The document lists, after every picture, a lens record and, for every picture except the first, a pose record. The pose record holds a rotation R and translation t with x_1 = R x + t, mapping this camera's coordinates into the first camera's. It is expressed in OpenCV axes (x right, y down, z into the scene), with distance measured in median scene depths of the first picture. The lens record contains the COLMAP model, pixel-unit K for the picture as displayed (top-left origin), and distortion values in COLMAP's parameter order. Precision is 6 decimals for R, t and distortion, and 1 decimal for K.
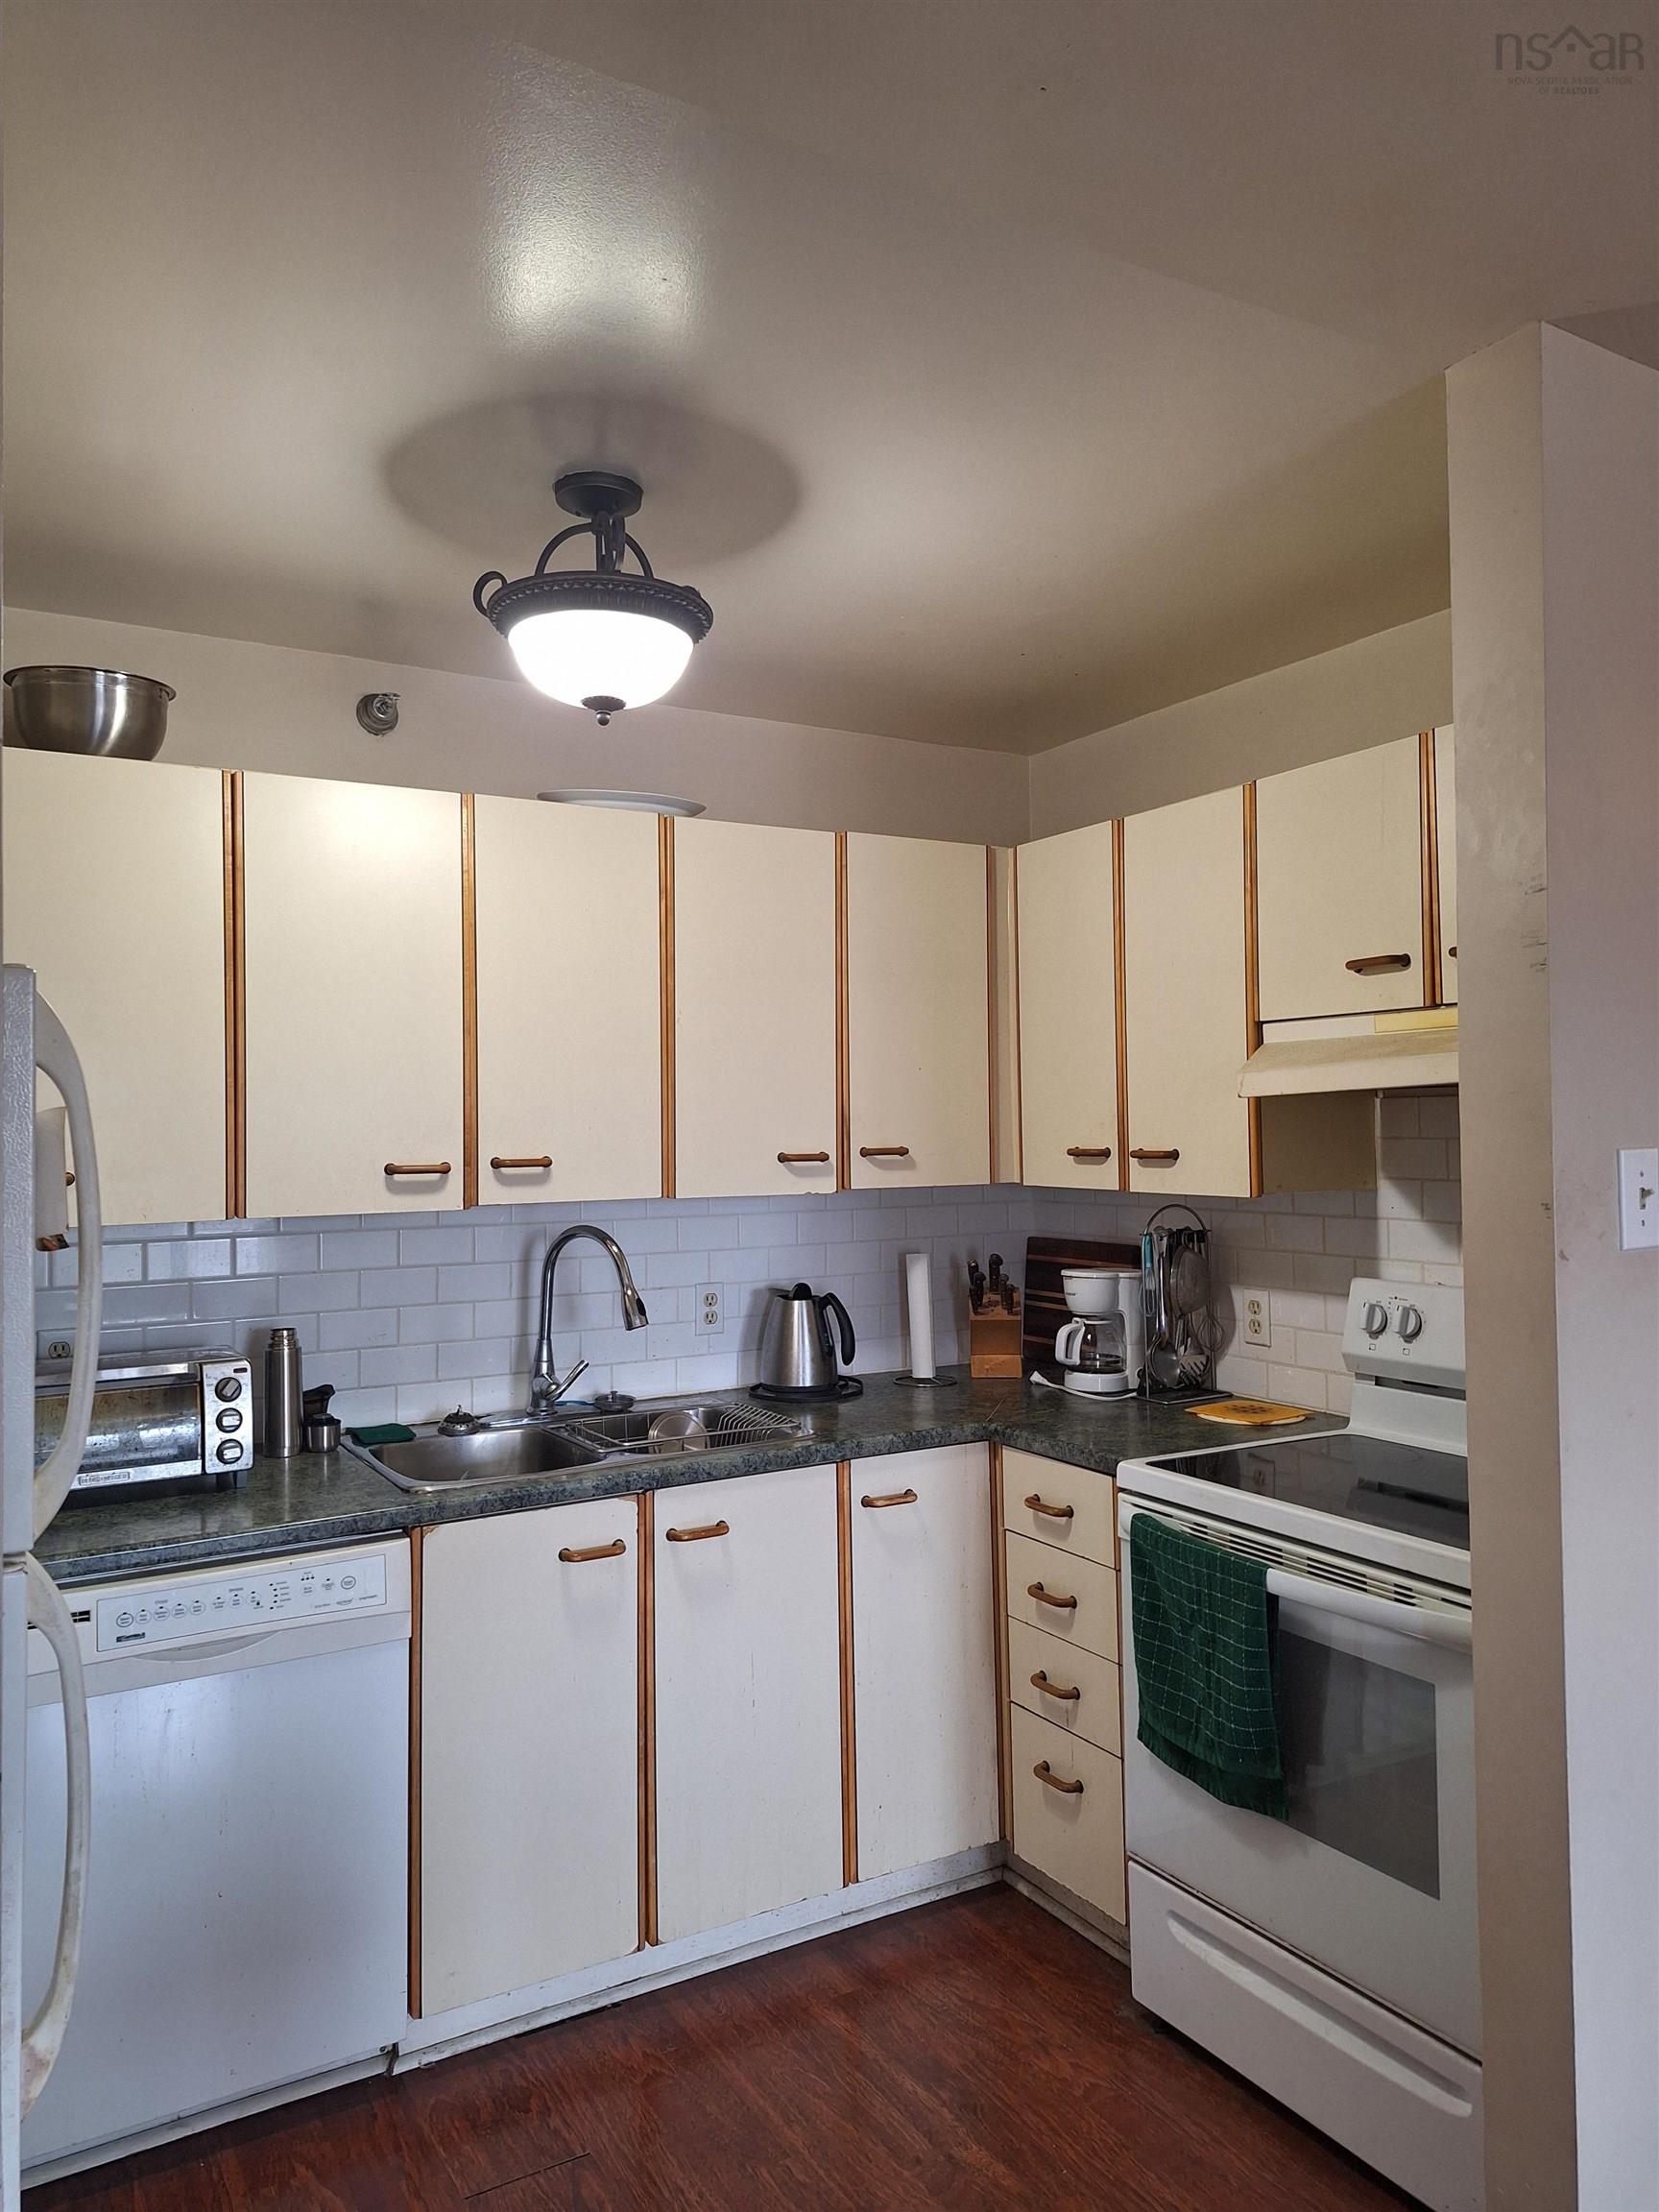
lens RADIAL K [[1348.3, 0, 829.5], [0, 1348.3, 1106.0], [0, 0, 1]] dist [0.002981, -0.026899]
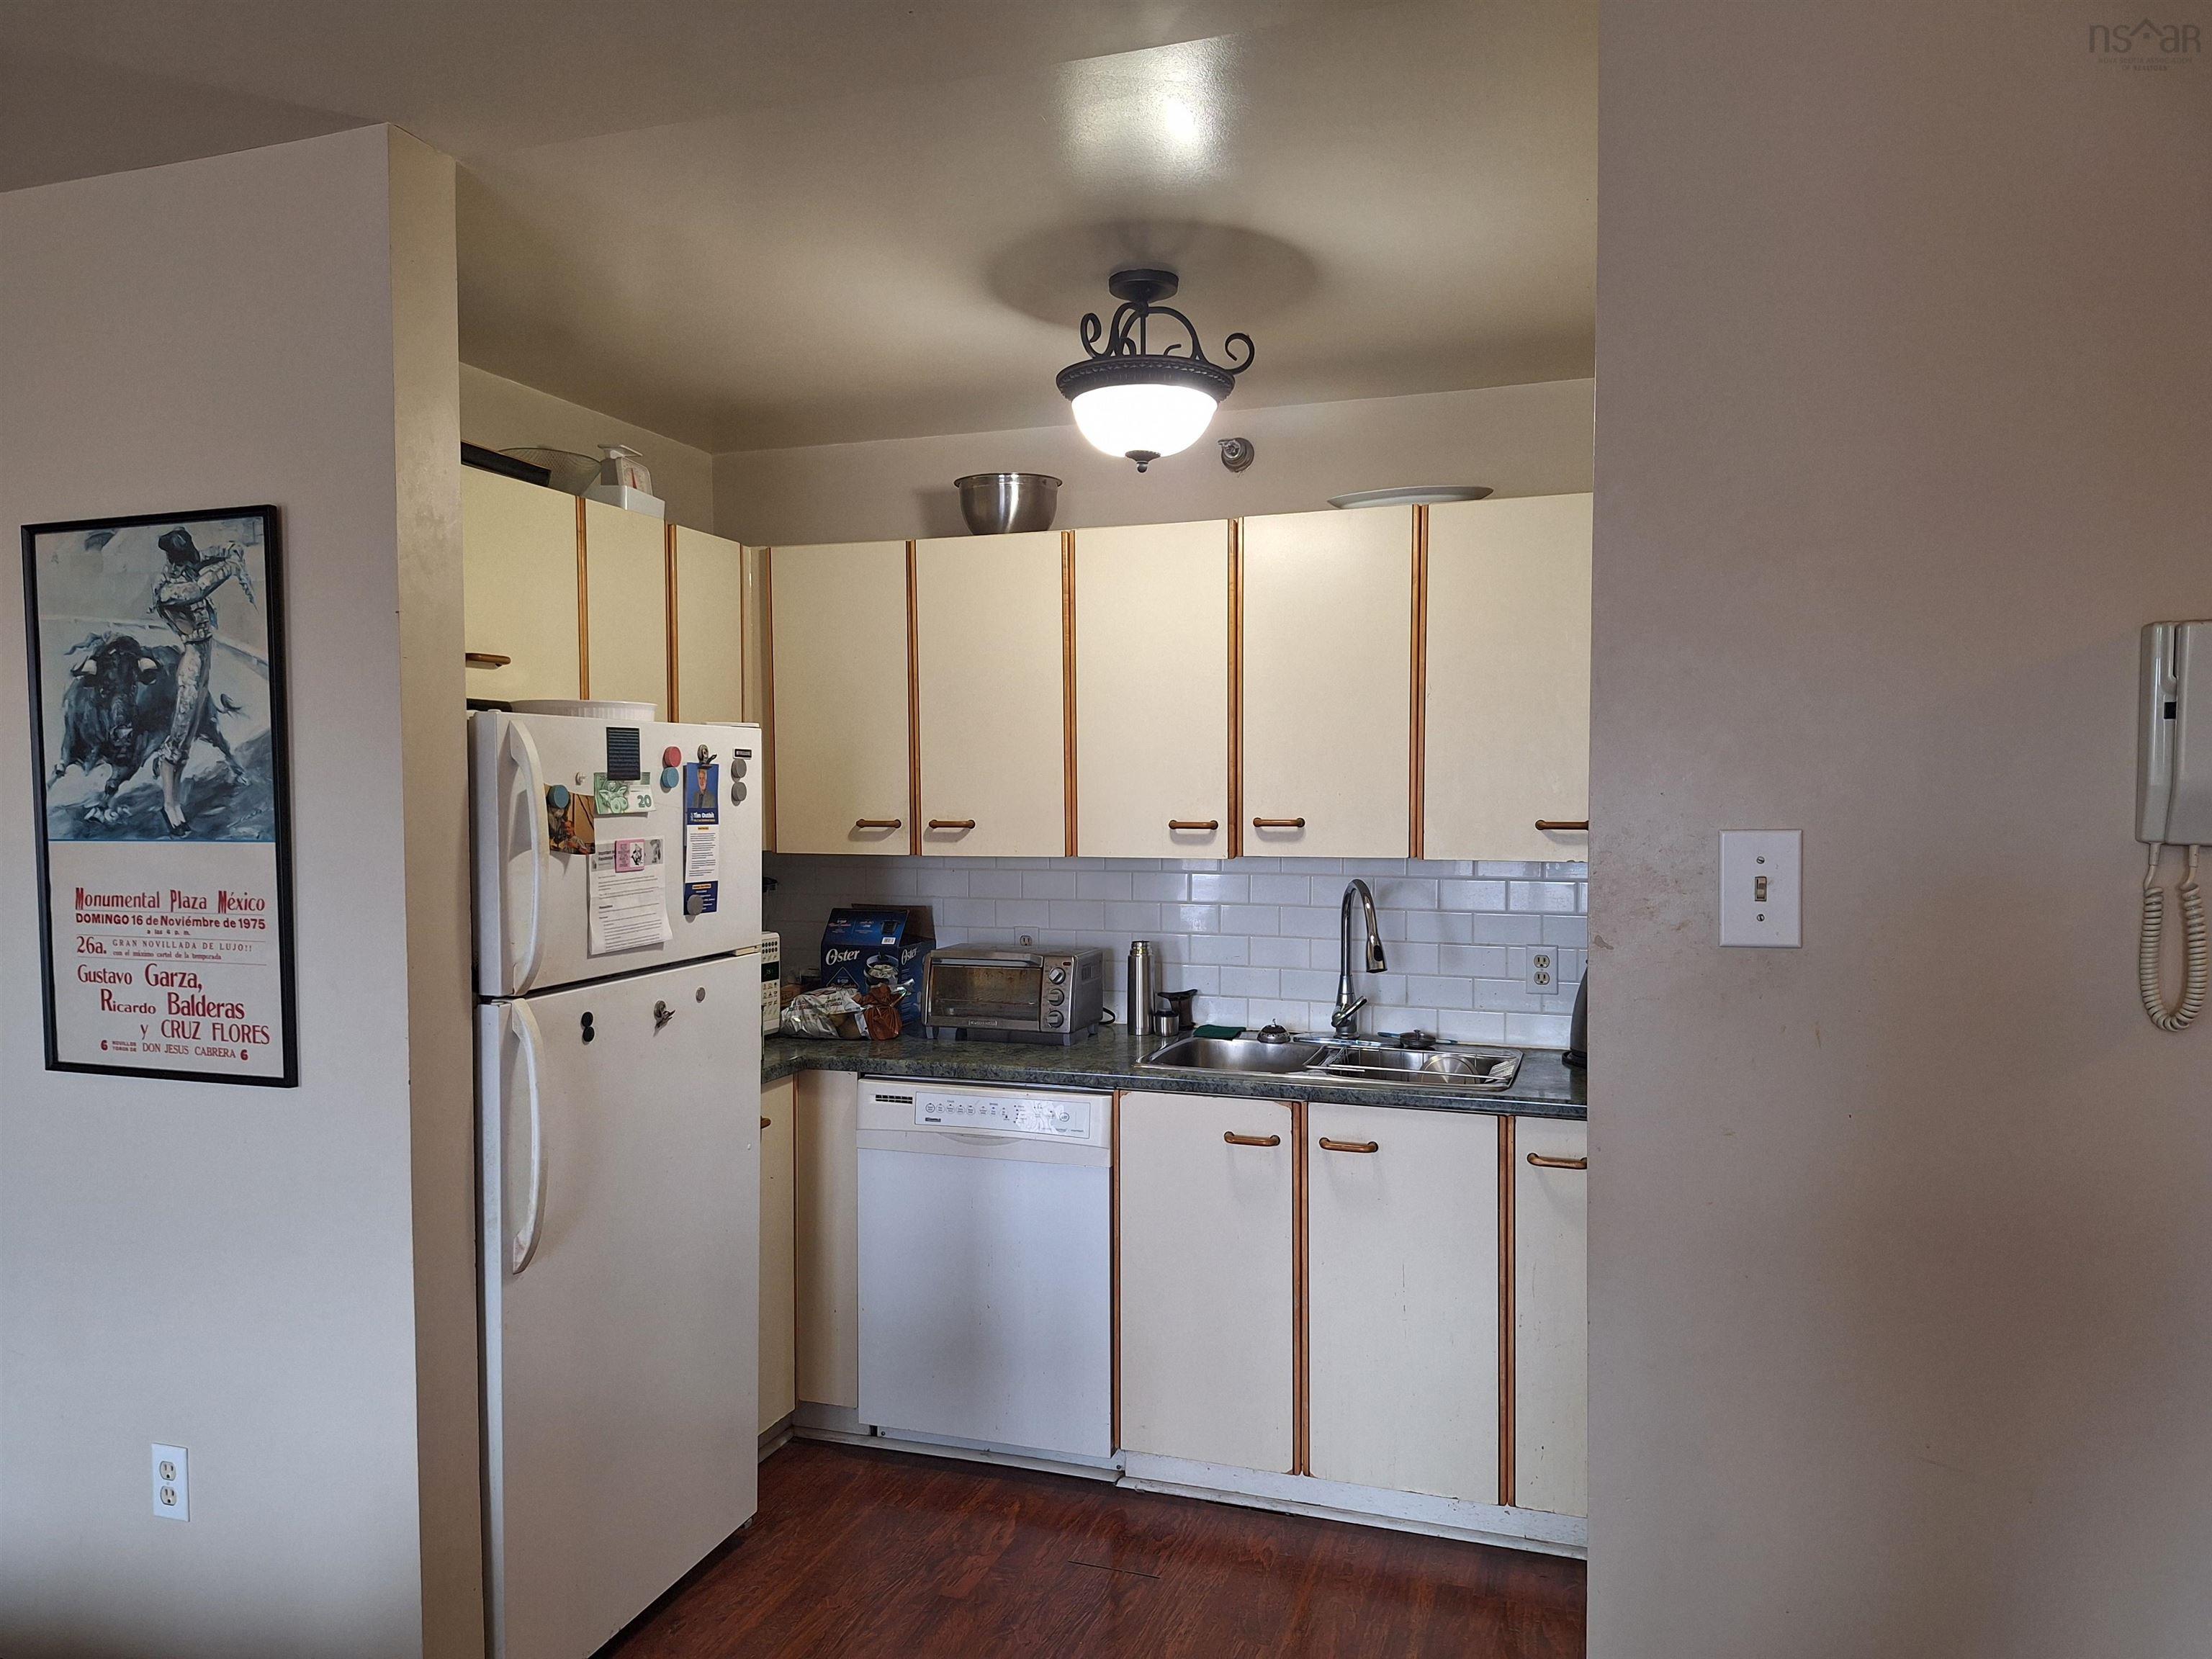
lens RADIAL K [[1348.3, 0, 1106.0], [0, 1348.3, 829.5], [0, 0, 1]] dist [0.002981, -0.026899]
pose [[0.694210, 0.035200, -0.718911, 0.586538], [0.005466, 0.998517, 0.054168, -0.019856], [0.719752, -0.041533, 0.692988, 0.058353]]
